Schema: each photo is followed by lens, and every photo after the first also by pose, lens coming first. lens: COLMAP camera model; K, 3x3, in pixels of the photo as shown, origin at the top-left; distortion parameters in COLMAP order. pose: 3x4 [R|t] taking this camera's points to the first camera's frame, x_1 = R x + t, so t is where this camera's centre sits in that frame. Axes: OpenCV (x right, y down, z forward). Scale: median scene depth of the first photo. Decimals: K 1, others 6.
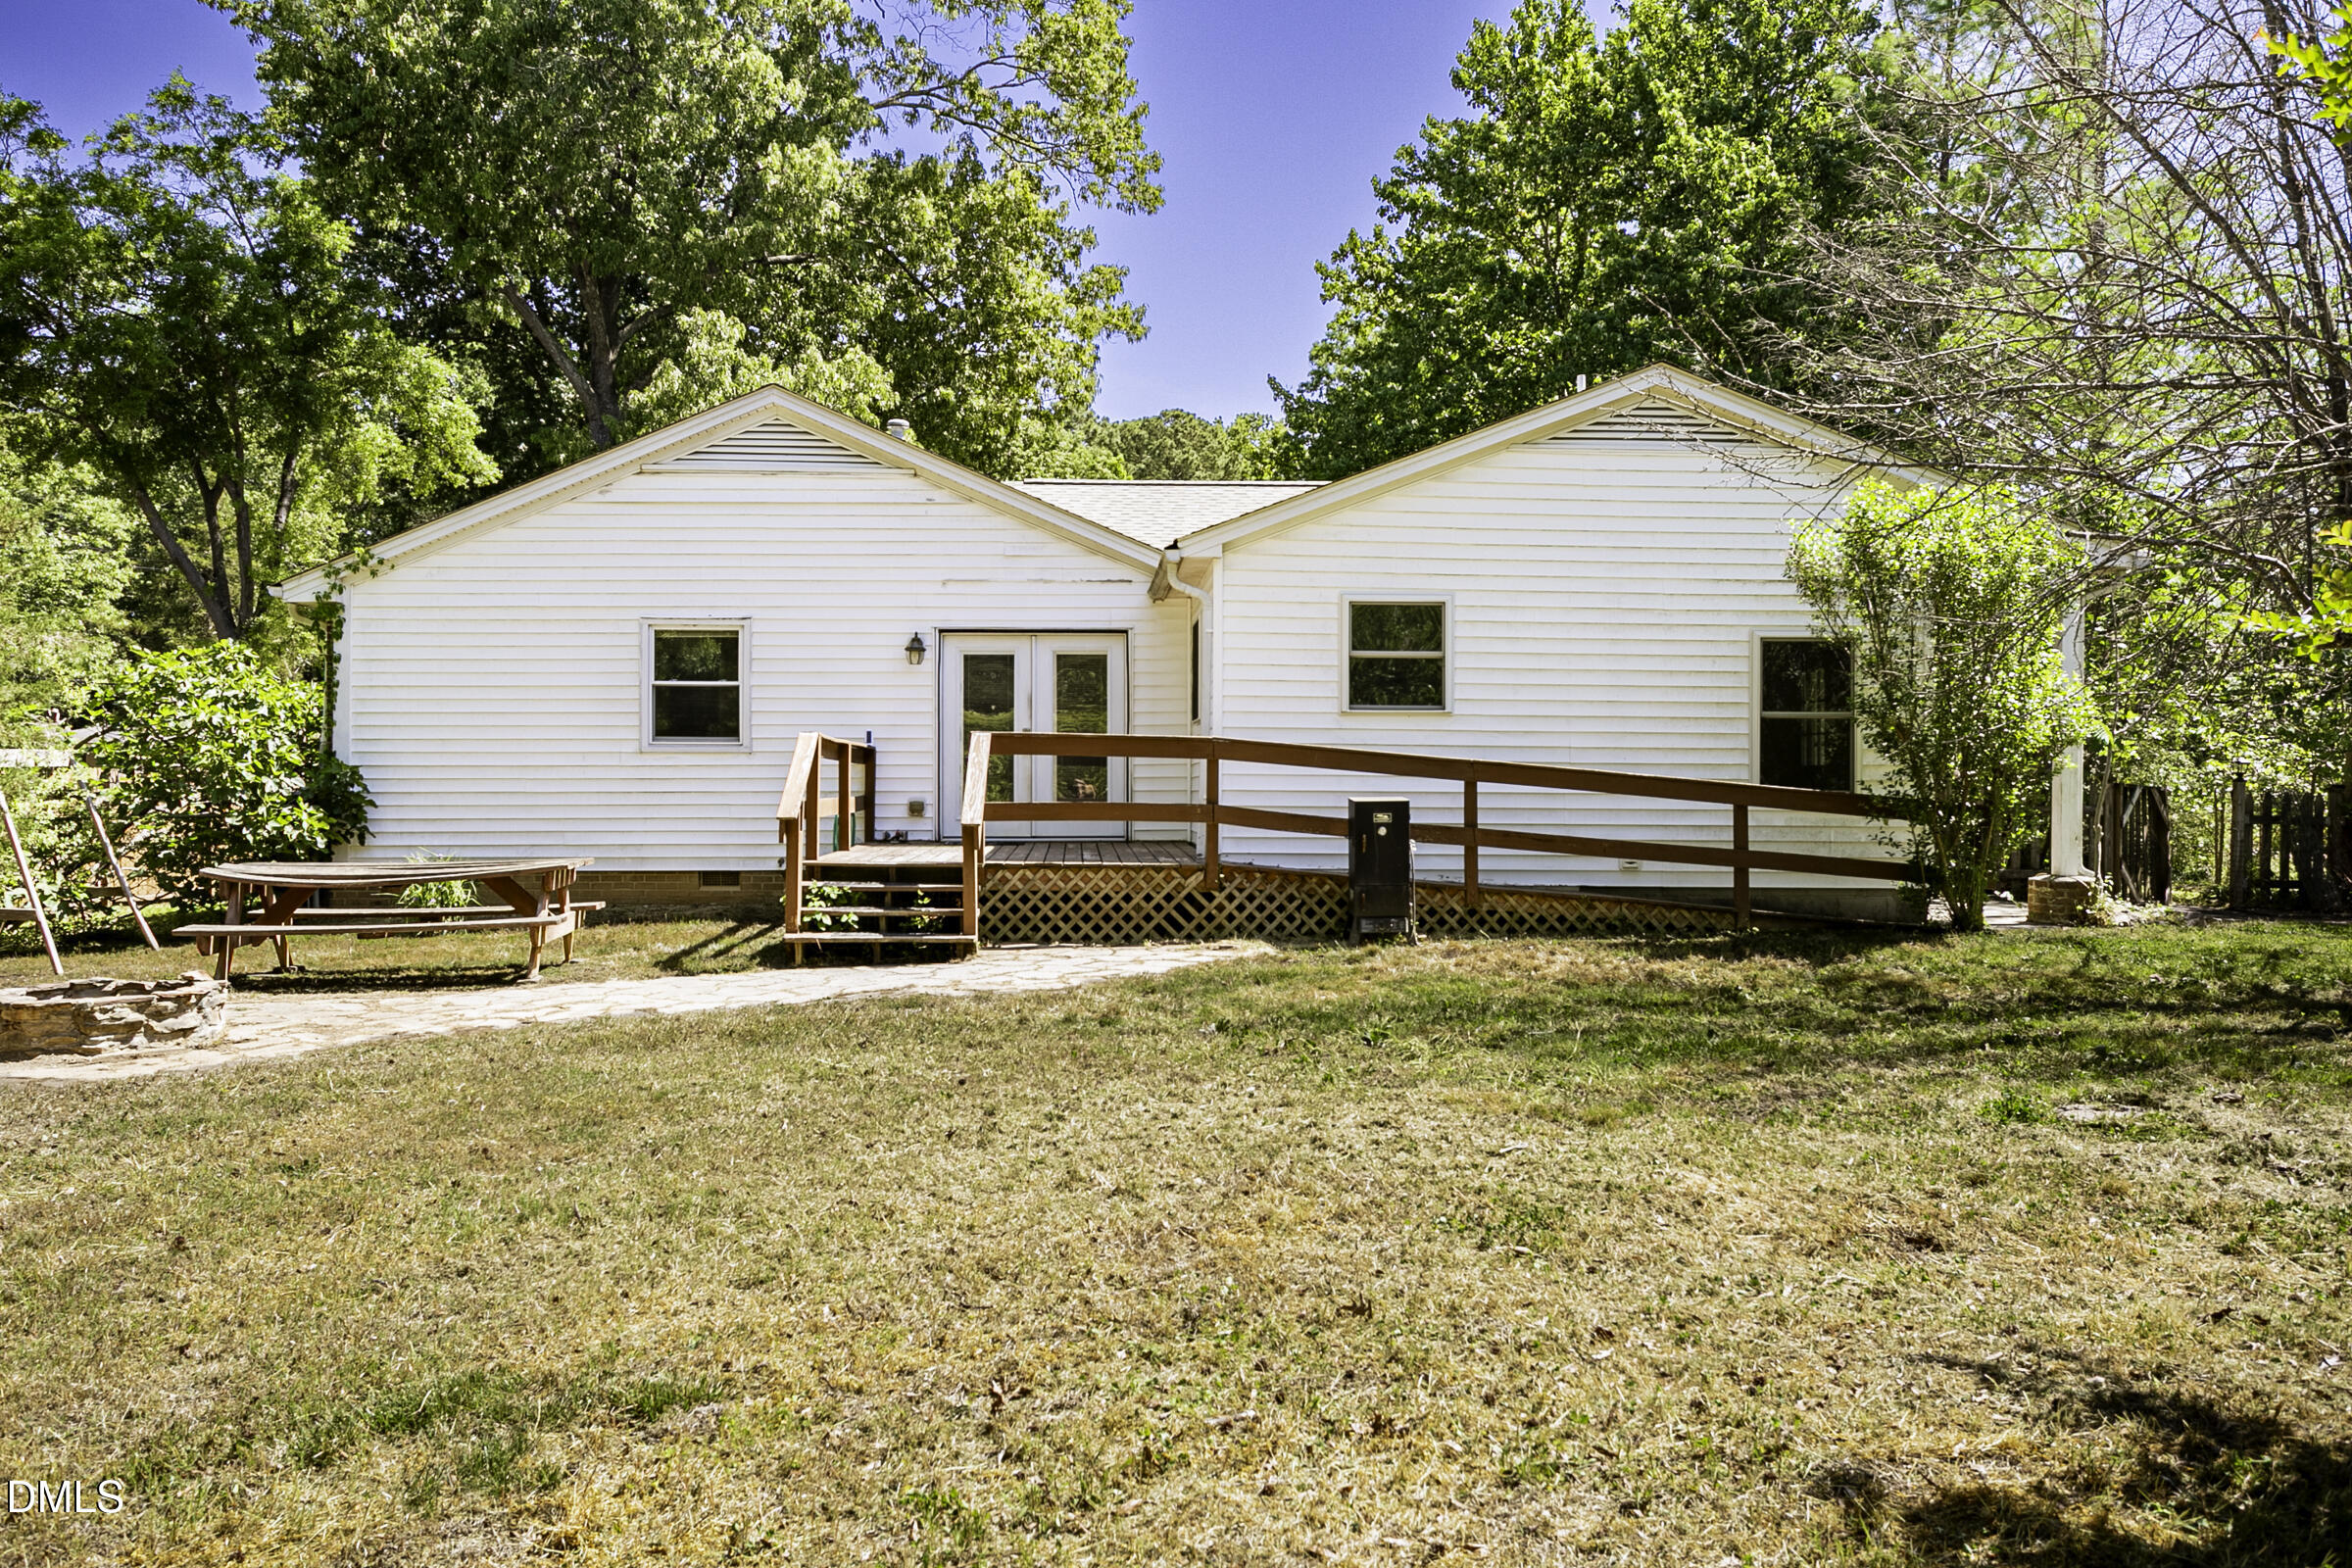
lens RADIAL K [[1894.4, 0, 1176.0], [0, 1894.4, 784.0], [0, 0, 1]] dist [-0.047587, 0.146861]
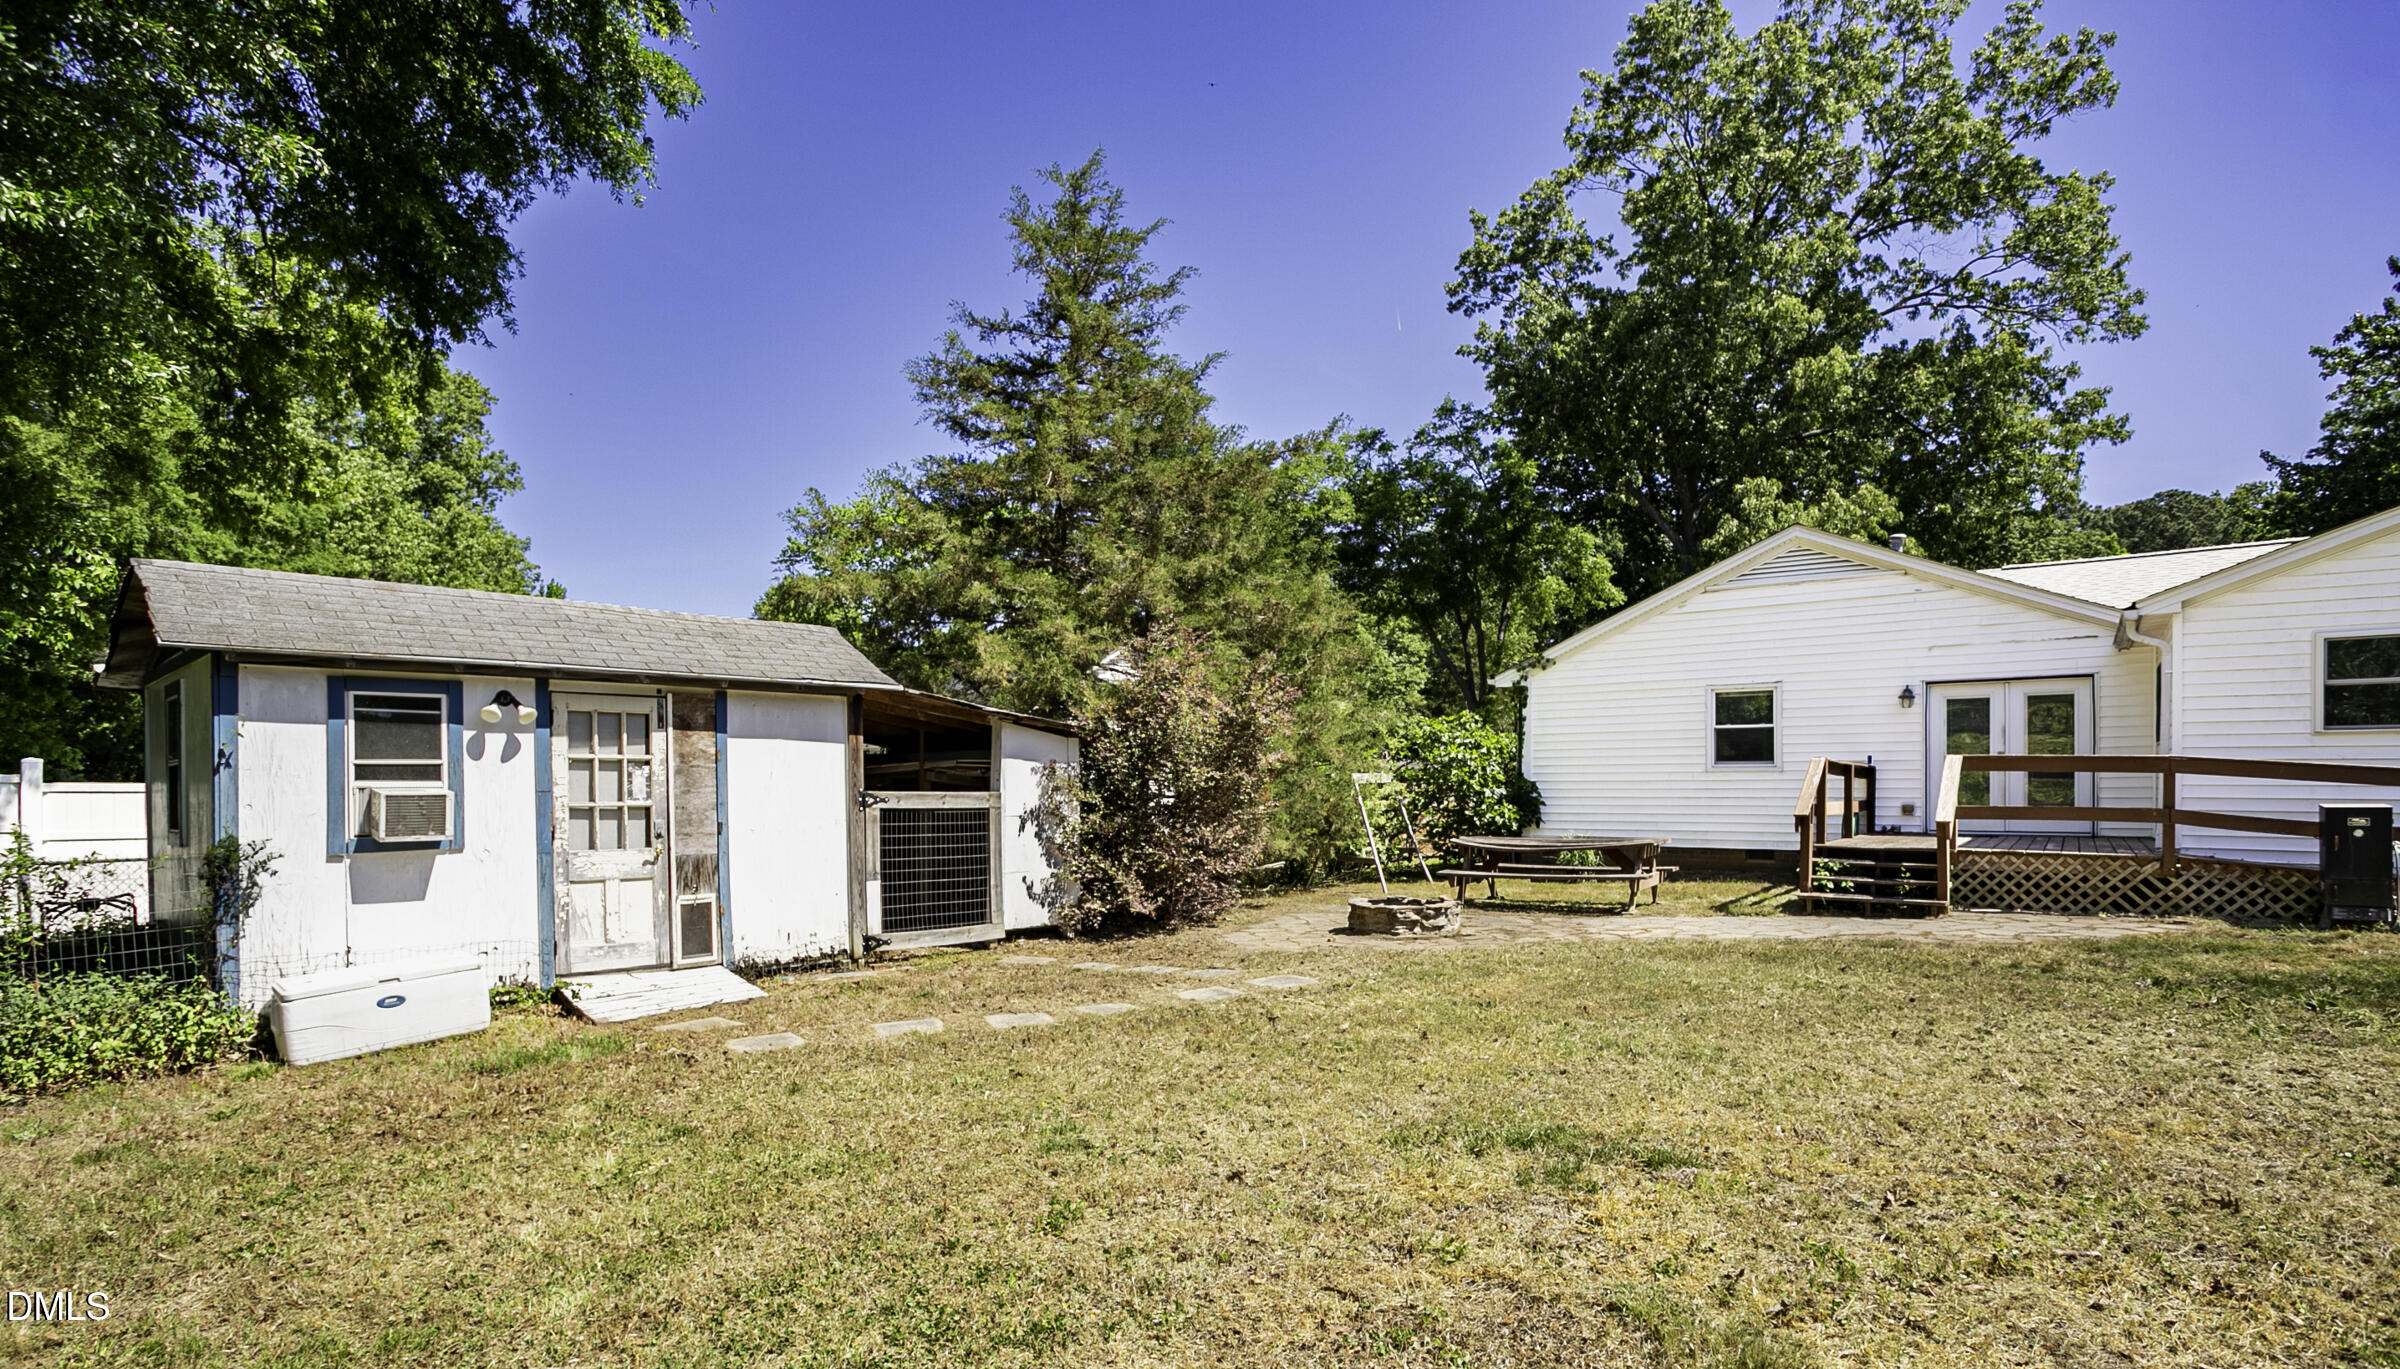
lens RADIAL K [[1667.9, 0, 1199.4], [0, 1667.9, 825.3], [0, 0, 1]] dist [0.001761, 0.002458]
pose [[0.737862, 0.016773, -0.674743, 0.345142], [0.000385, 0.999681, 0.025271, -0.007787], [0.674951, -0.018906, 0.737620, -0.304238]]
